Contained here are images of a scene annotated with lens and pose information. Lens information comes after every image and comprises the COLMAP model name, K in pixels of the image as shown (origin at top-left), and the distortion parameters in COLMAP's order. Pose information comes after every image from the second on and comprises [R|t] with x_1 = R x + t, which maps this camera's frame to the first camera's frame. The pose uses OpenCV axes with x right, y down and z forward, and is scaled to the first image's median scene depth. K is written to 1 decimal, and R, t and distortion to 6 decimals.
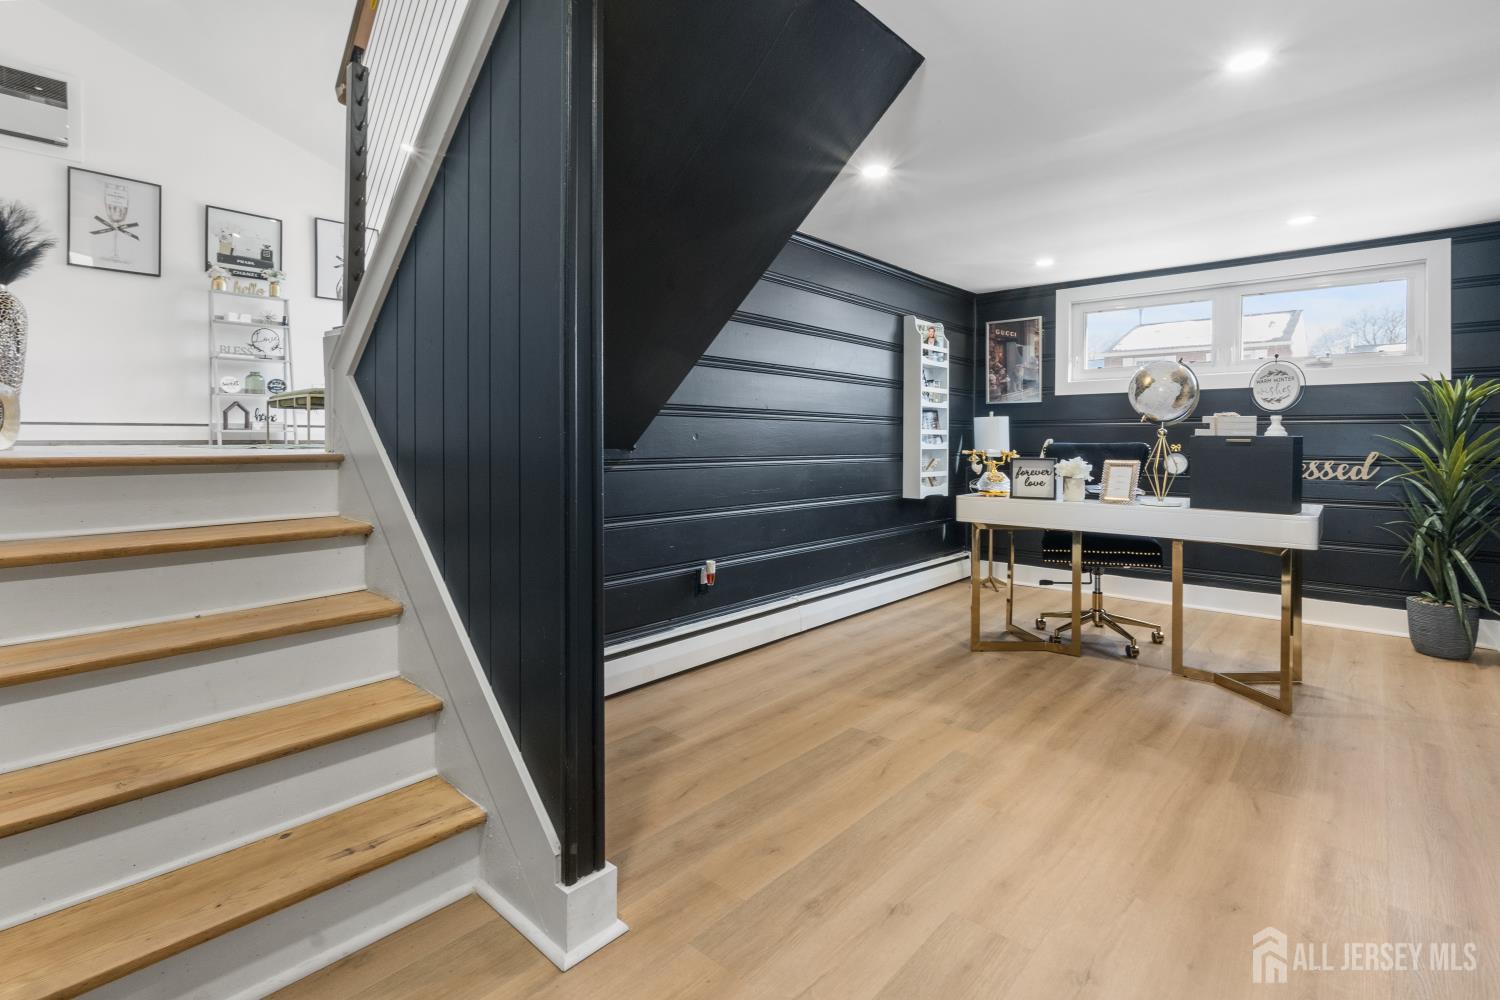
lens RADIAL K [[707.2, 0, 752.7], [0, 707.2, 436.2], [0, 0, 1]] dist [-0.000069, -0.000360]
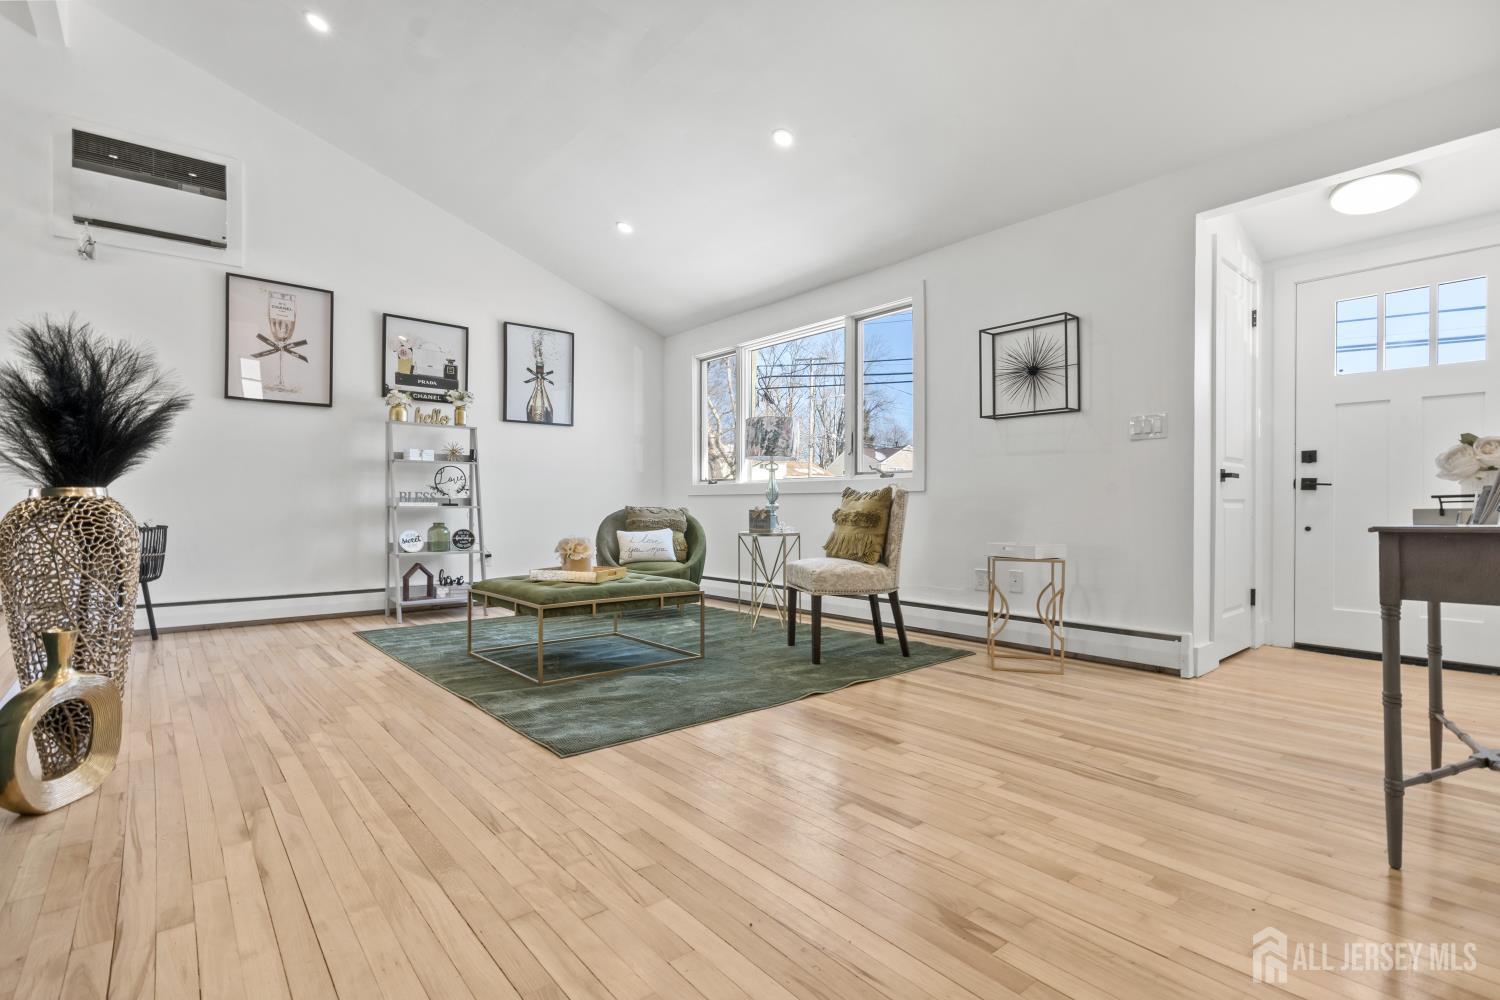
lens RADIAL K [[690.9, 0, 755.7], [0, 690.9, 503.6], [0, 0, 1]] dist [-0.004263, -0.000703]
pose [[0.990856, 0.003098, -0.134887, -0.253548], [-0.003392, 0.999992, -0.001953, -0.113147], [0.134880, 0.002393, 0.990859, 0.288679]]
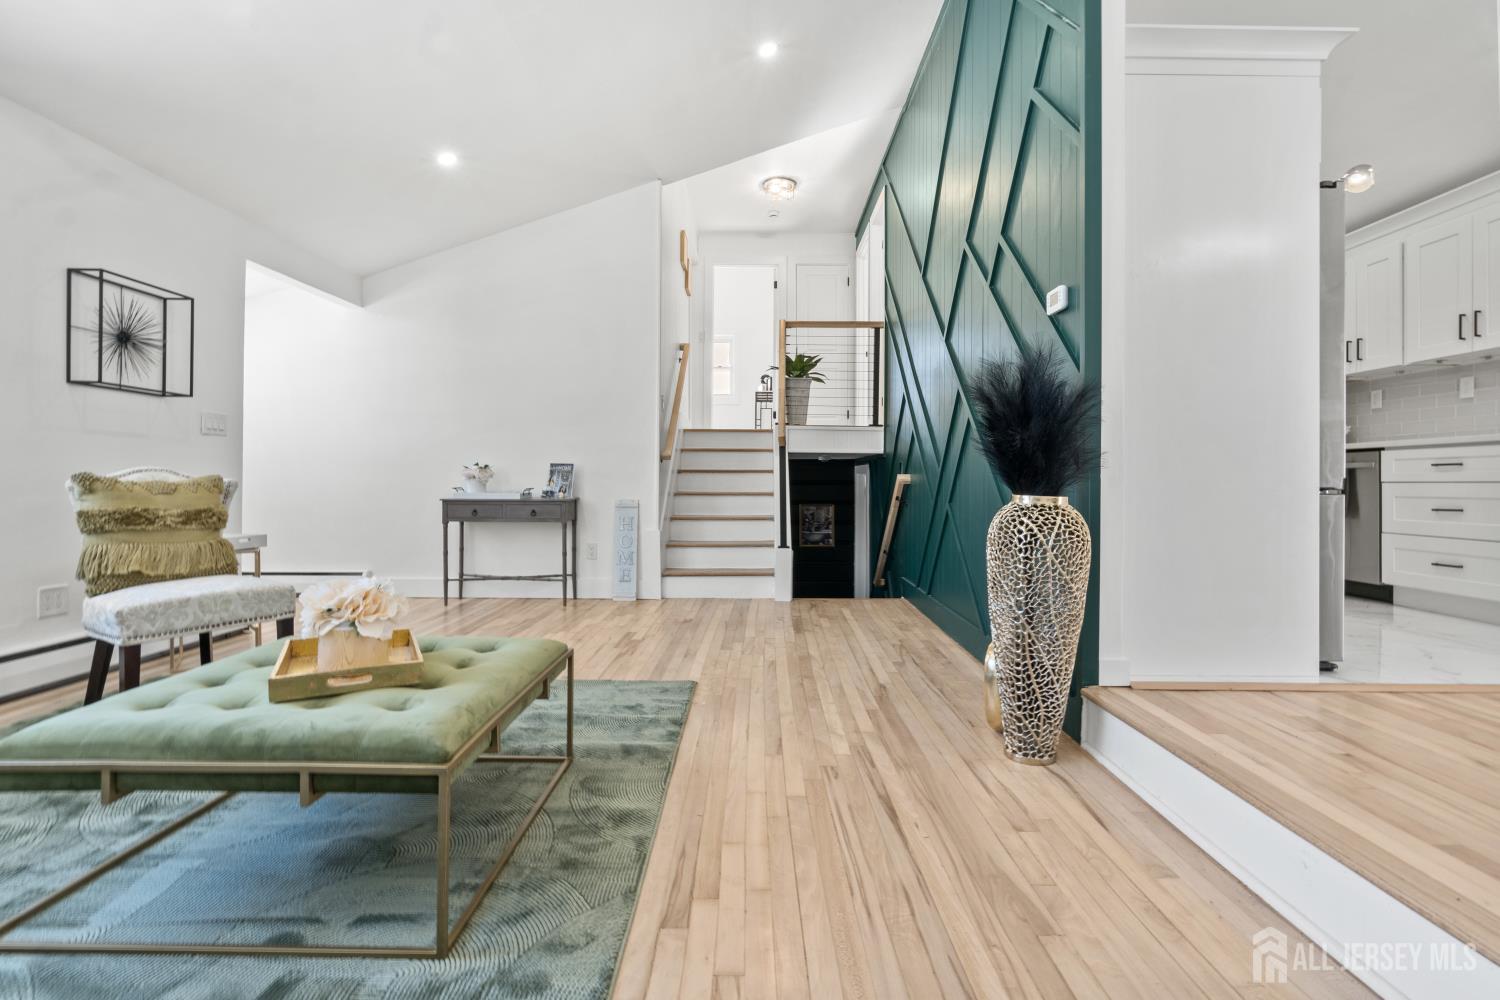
lens RADIAL K [[696.7, 0, 763.4], [0, 696.7, 491.1], [0, 0, 1]] dist [-0.000584, -0.000139]
pose [[-0.659795, -0.005654, 0.751425, -0.787554], [-0.002233, 0.999982, 0.005564, -0.122885], [-0.751442, 0.001993, -0.659796, 0.901541]]
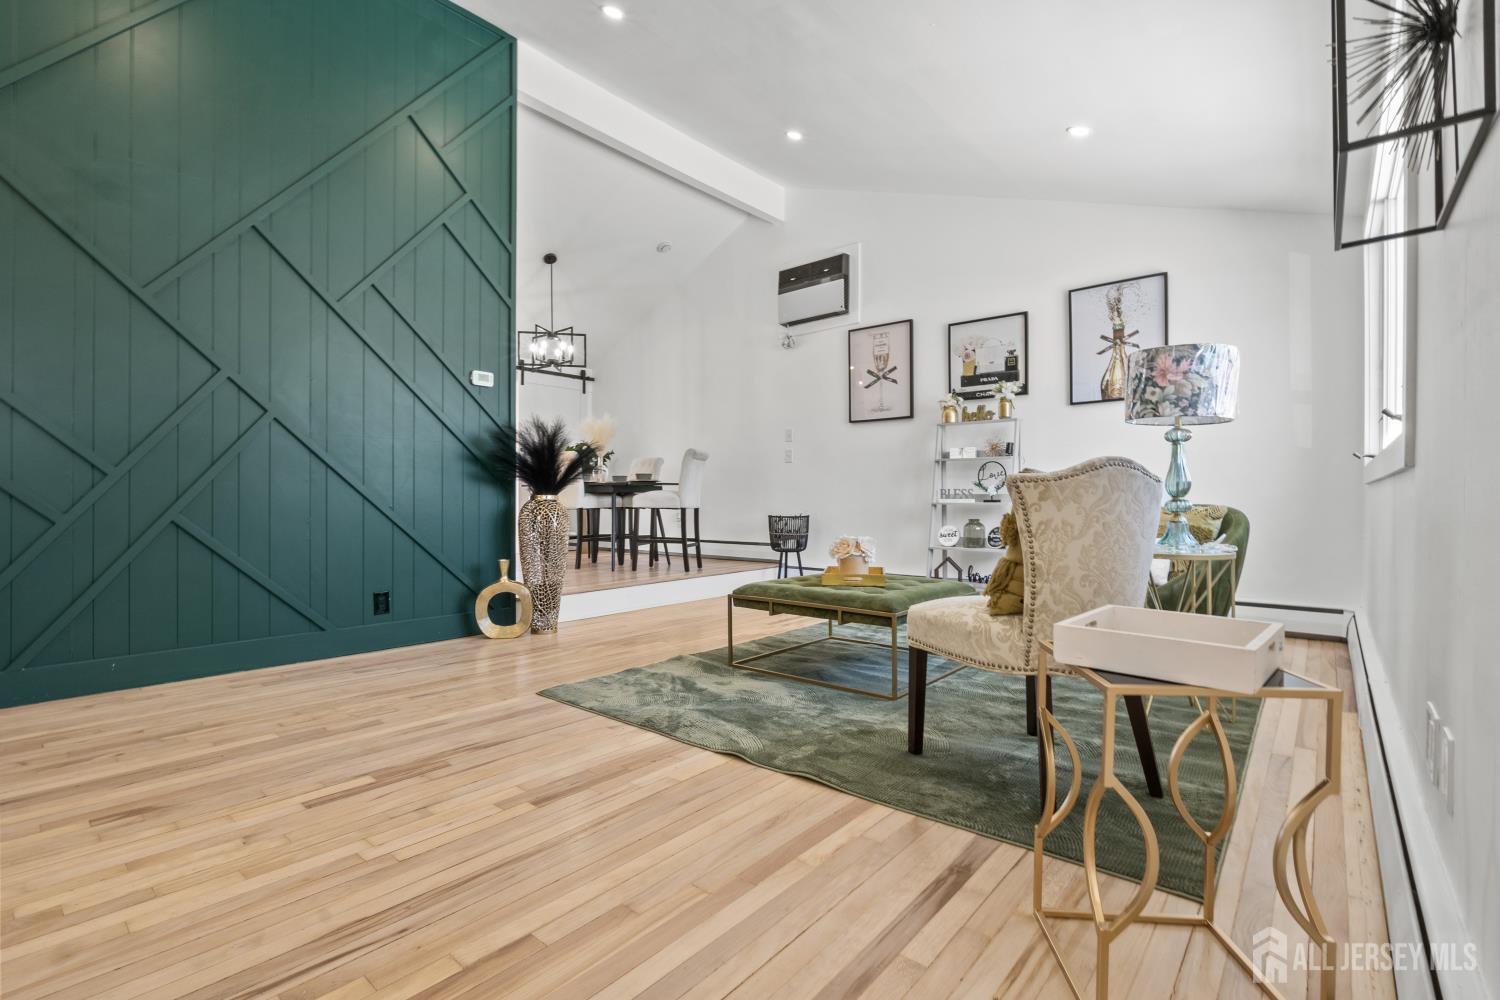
lens RADIAL K [[690.9, 0, 755.7], [0, 690.9, 503.6], [0, 0, 1]] dist [-0.004263, -0.000703]
pose [[0.027411, 0.010498, -0.999569, 0.064646], [0.002289, 0.999942, 0.010565, -0.118356], [0.999622, -0.002577, 0.027386, 0.743579]]
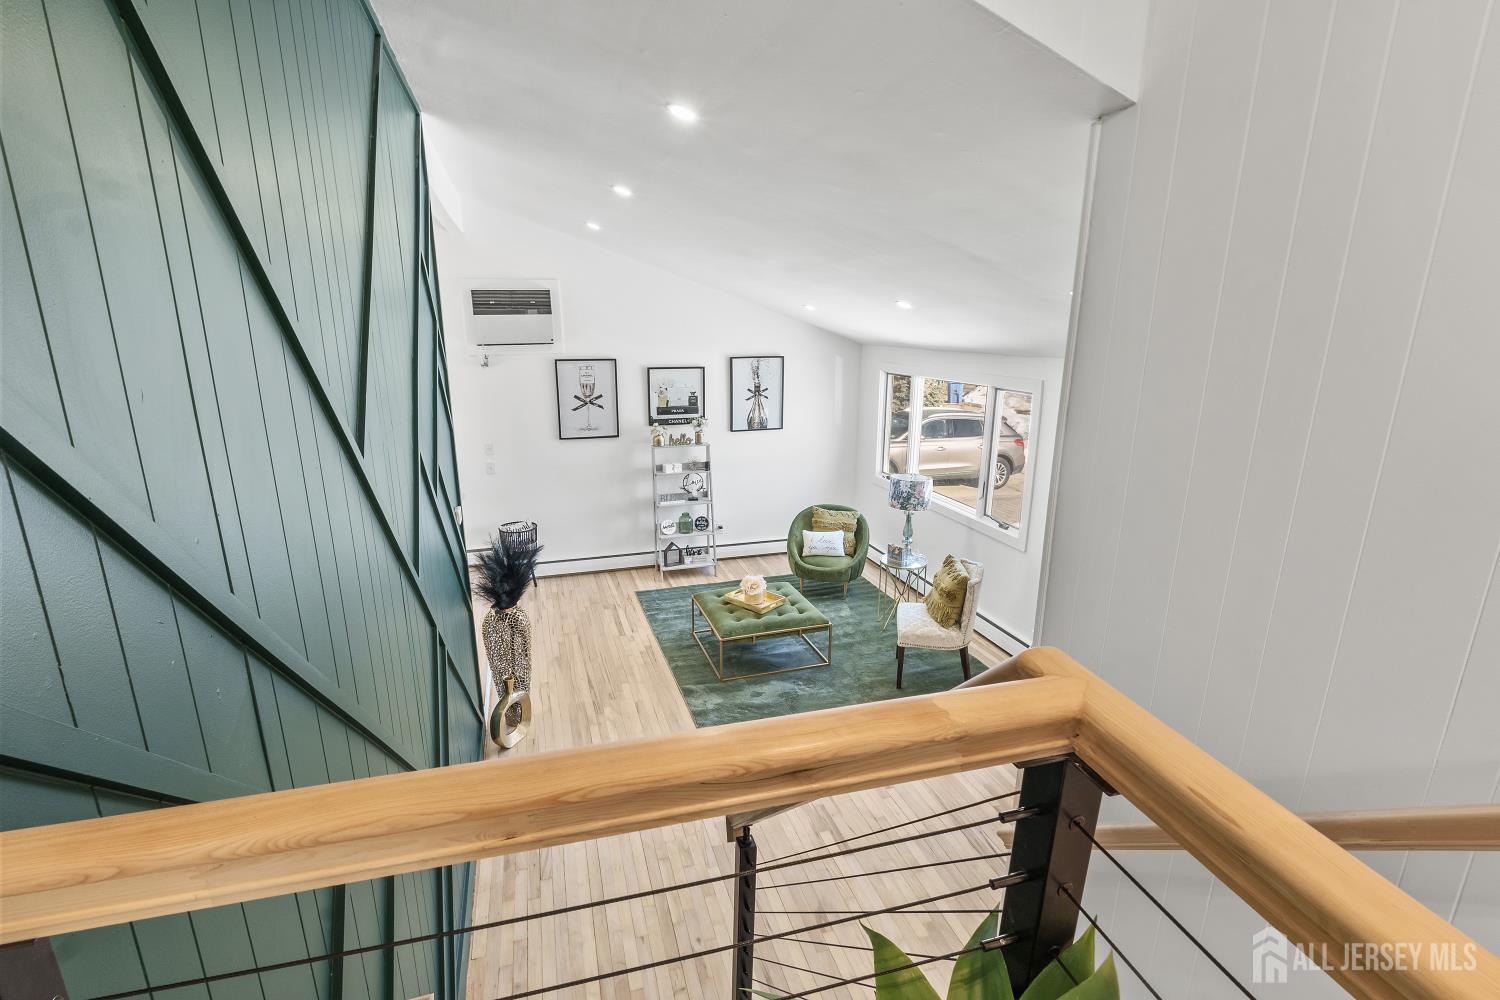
lens RADIAL K [[696.7, 0, 763.4], [0, 696.7, 491.1], [0, 0, 1]] dist [-0.000584, -0.000139]
pose [[0.865608, 0.132179, -0.482962, -0.051391], [-0.011057, 0.969339, 0.245477, -0.412261], [0.500601, -0.207147, 0.840529, 0.118395]]
